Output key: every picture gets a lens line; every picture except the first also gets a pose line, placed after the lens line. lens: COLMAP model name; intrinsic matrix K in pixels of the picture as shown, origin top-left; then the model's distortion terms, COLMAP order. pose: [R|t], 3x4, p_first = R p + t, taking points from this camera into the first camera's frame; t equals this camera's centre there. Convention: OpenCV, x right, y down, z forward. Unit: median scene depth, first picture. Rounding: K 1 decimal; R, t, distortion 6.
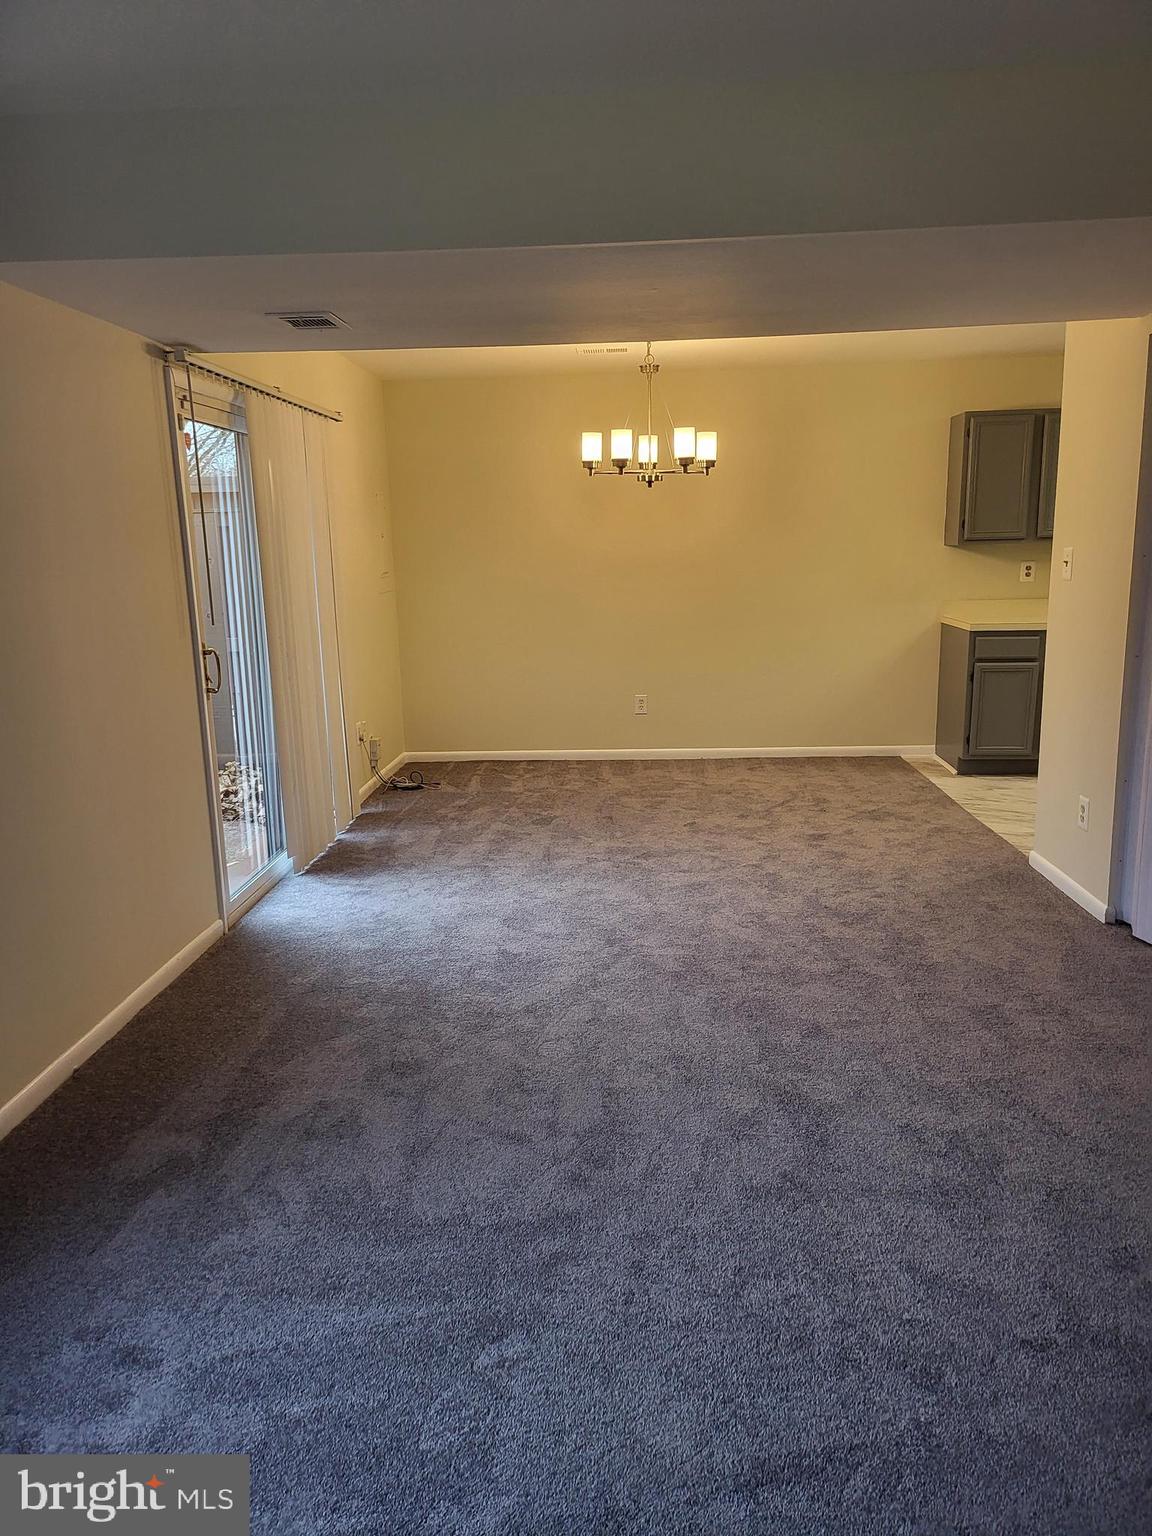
lens RADIAL K [[1070.0, 0, 576.0], [0, 1070.0, 768.0], [0, 0, 1]] dist [0.043745, -0.001141]
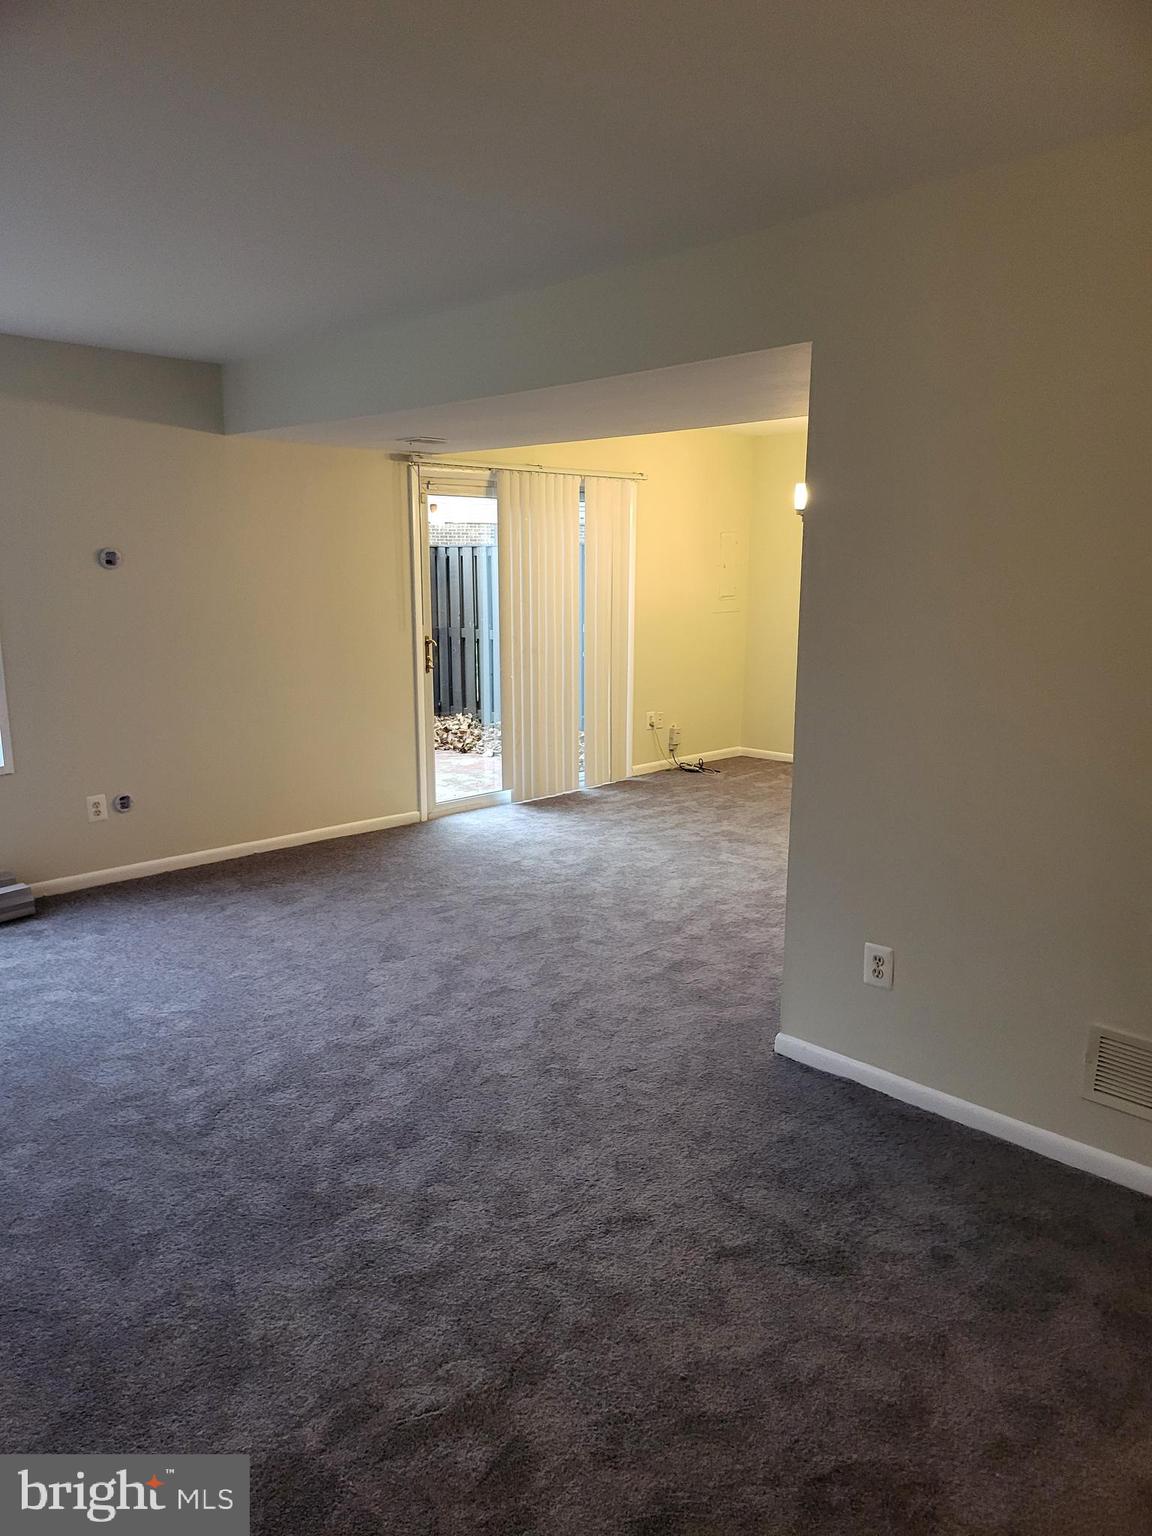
lens RADIAL K [[1104.5, 0, 576.0], [0, 1104.5, 768.0], [0, 0, 1]] dist [0.054944, -0.072256]
pose [[0.742927, 0.149131, -0.652548, 0.891757], [-0.160823, 0.986078, 0.042258, -0.026298], [0.649766, 0.073550, 0.756568, -0.070585]]
